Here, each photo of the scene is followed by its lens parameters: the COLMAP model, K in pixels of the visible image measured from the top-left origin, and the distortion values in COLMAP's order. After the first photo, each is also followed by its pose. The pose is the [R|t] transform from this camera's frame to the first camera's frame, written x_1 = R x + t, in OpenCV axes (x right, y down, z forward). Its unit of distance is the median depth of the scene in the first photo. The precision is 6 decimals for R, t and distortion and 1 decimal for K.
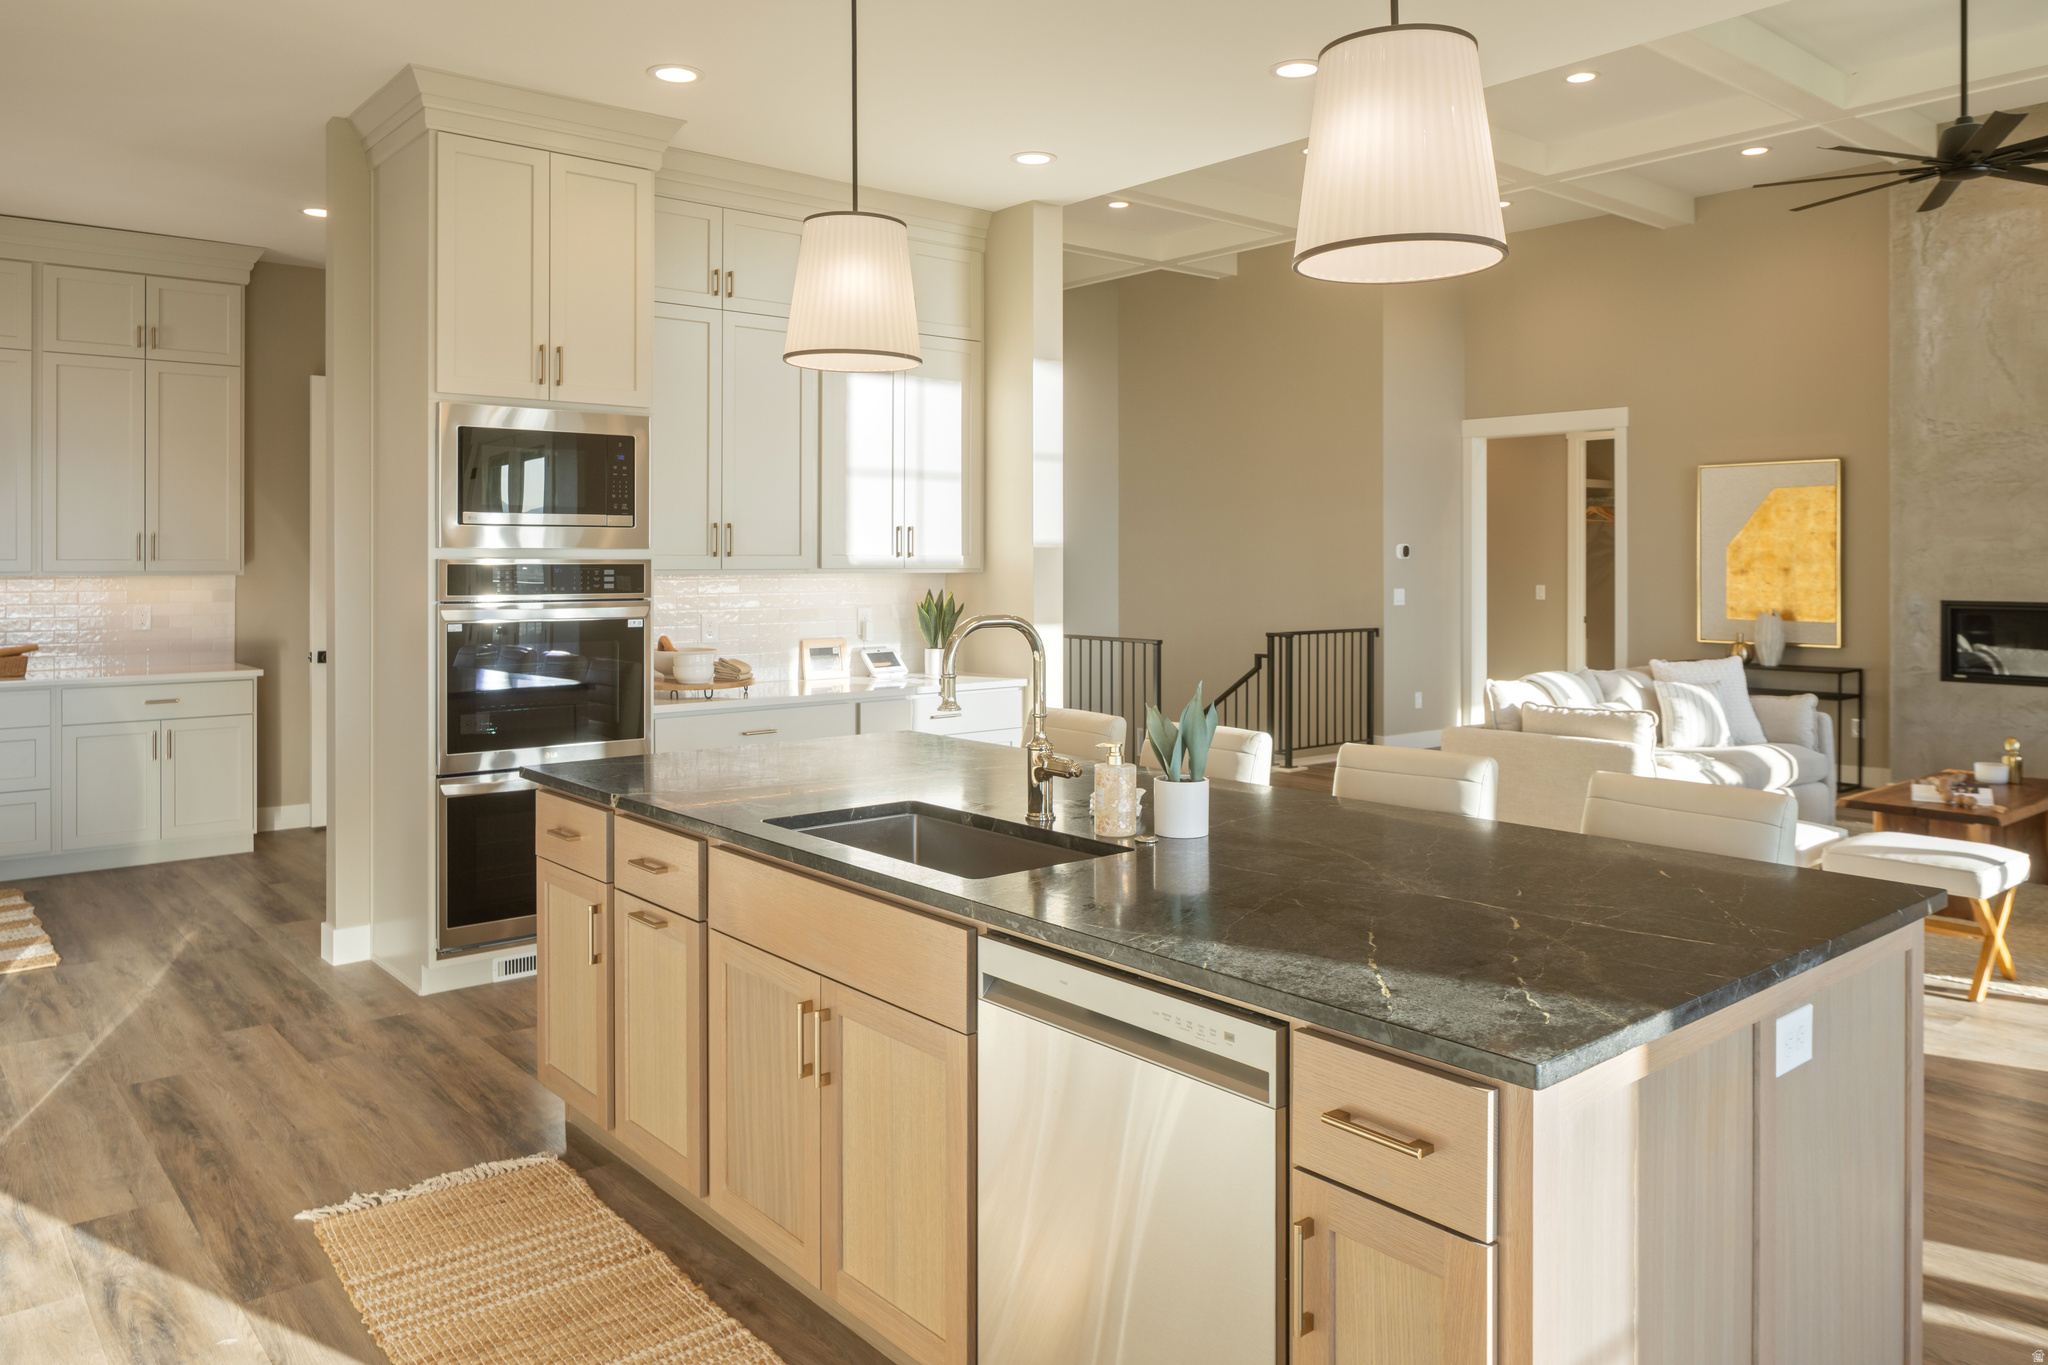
lens RADIAL K [[1440.1, 0, 1031.3], [0, 1440.1, 552.8], [0, 0, 1]] dist [-0.001385, -0.004984]
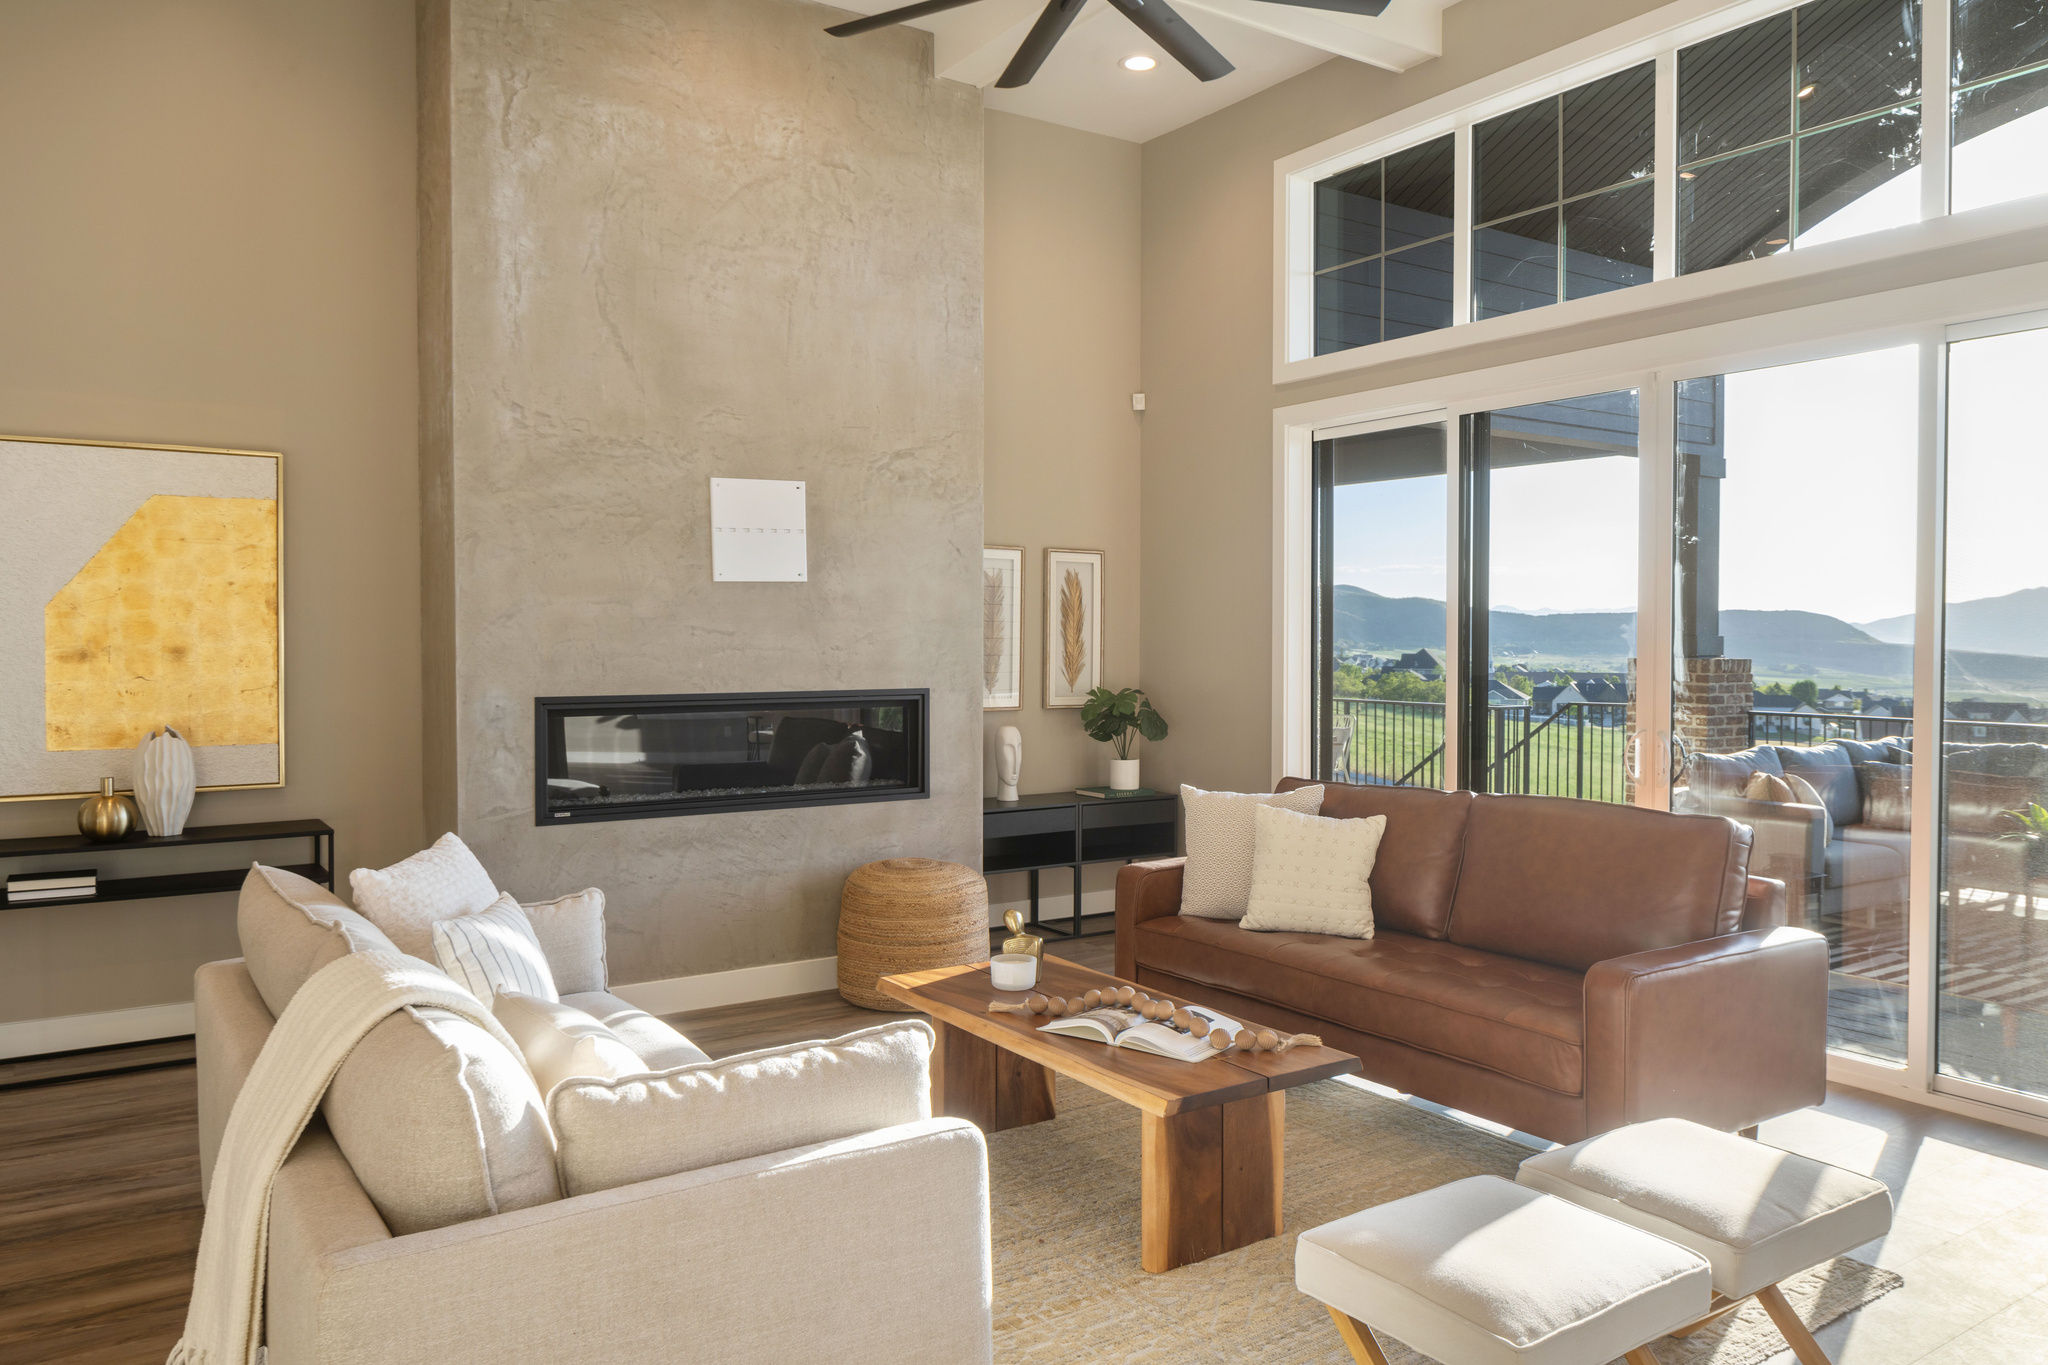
lens RADIAL K [[1443.4, 0, 1035.0], [0, 1443.4, 673.8], [0, 0, 1]] dist [-0.004421, -0.000940]
pose [[0.108814, -0.025393, 0.993738, 0.032988], [-0.003989, 0.999654, 0.025981, 0.005693], [-0.994054, -0.006791, 0.108675, 0.708495]]
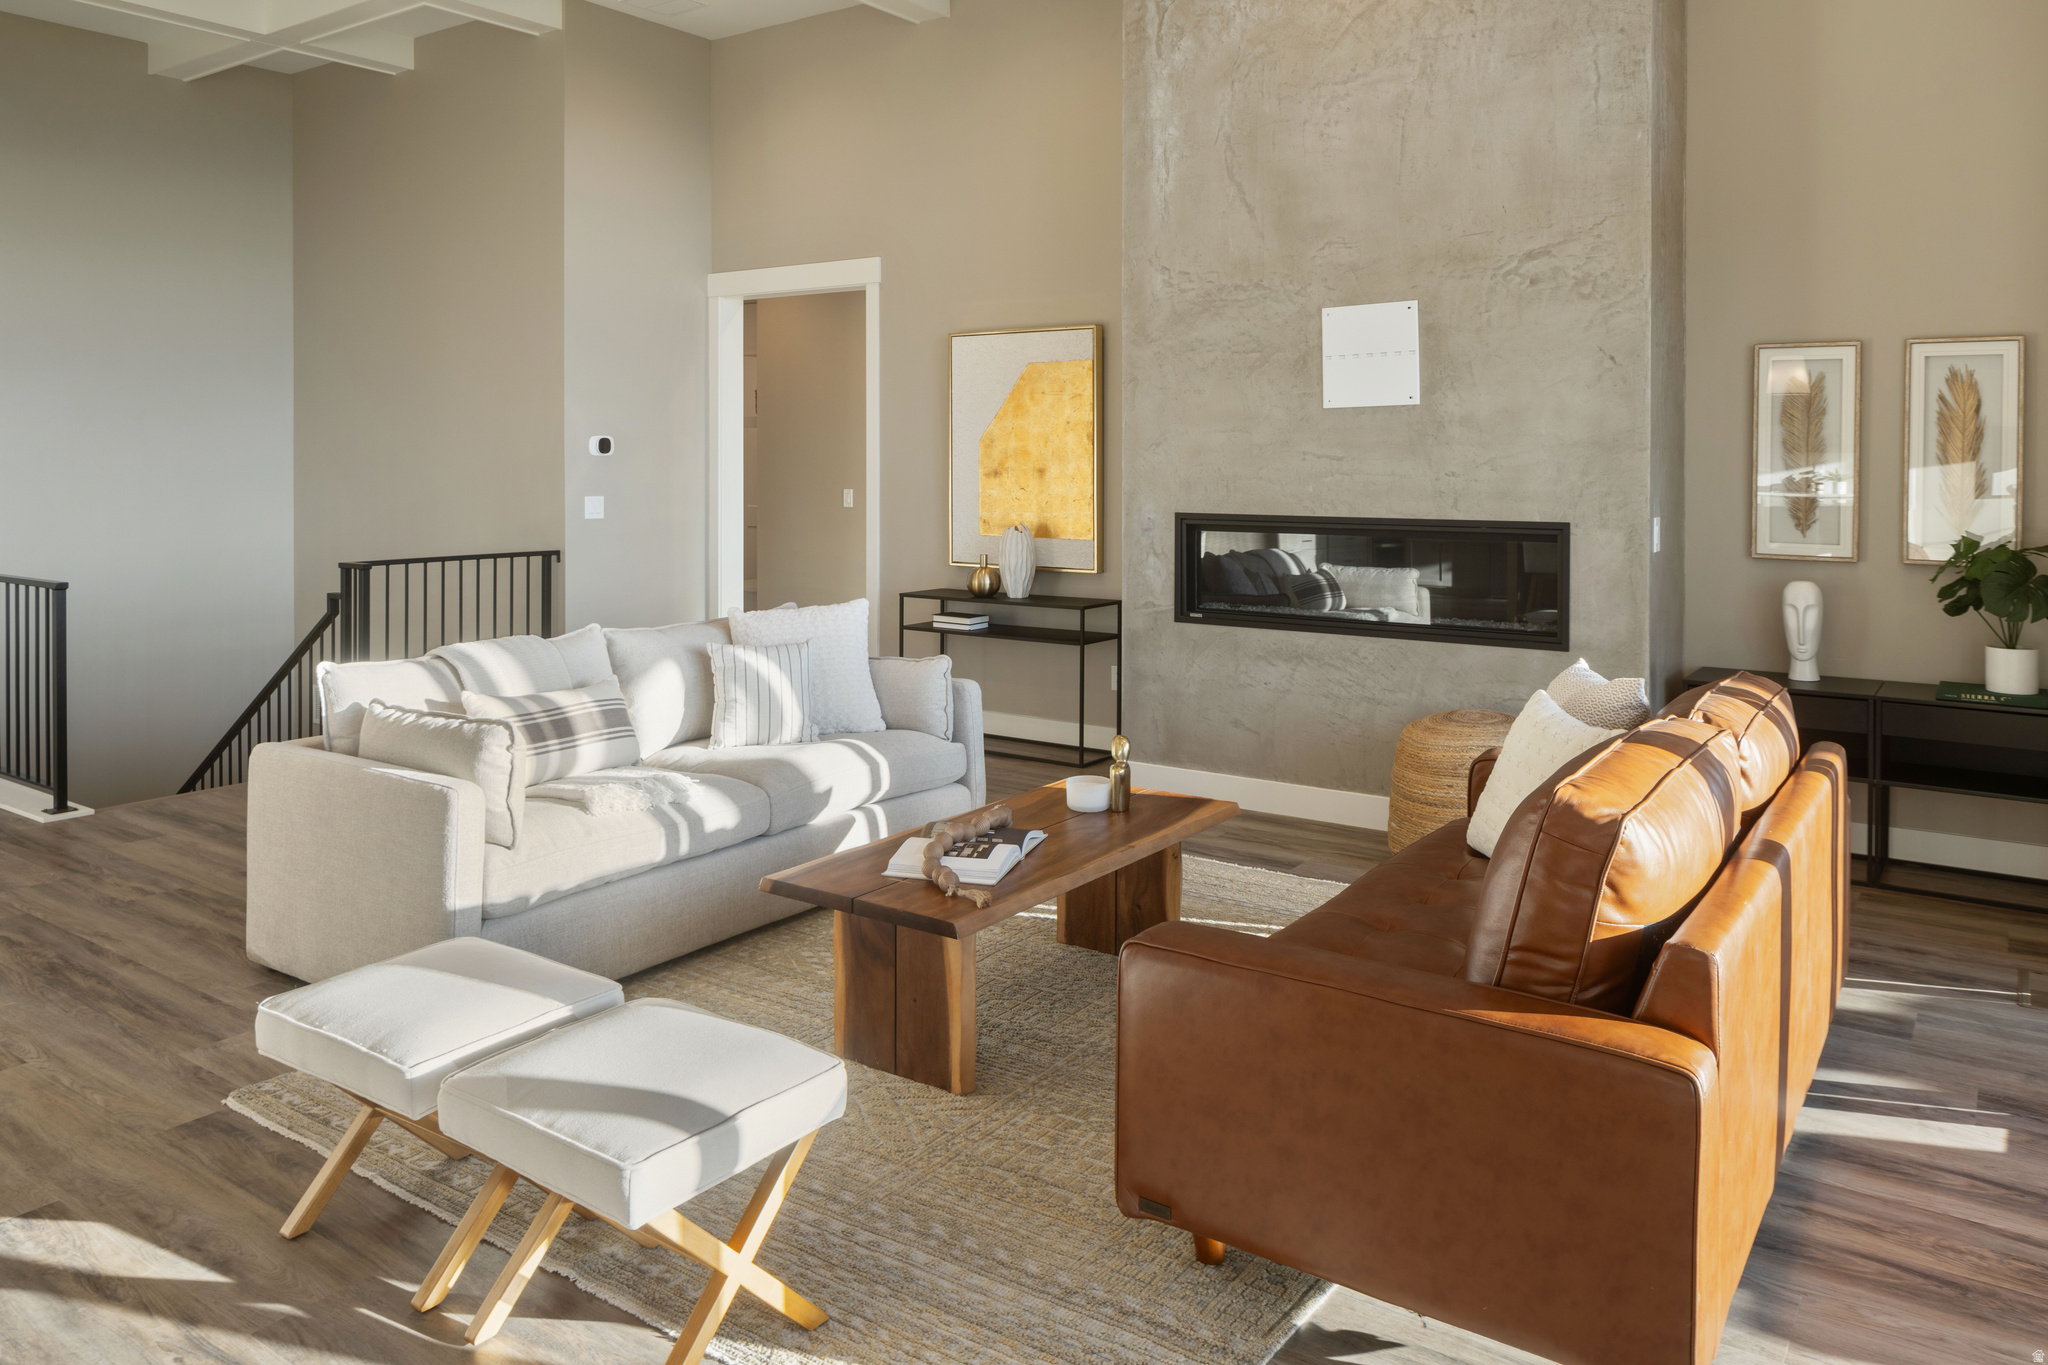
lens RADIAL K [[1440.7, 0, 1028.4], [0, 1440.7, 457.5], [0, 0, 1]] dist [0.001297, -0.002832]
pose [[0.967541, -0.001116, 0.252711, 0.368484], [-0.000278, 0.999985, 0.005482, 0.000728], [-0.252713, -0.005375, 0.967526, 0.299759]]
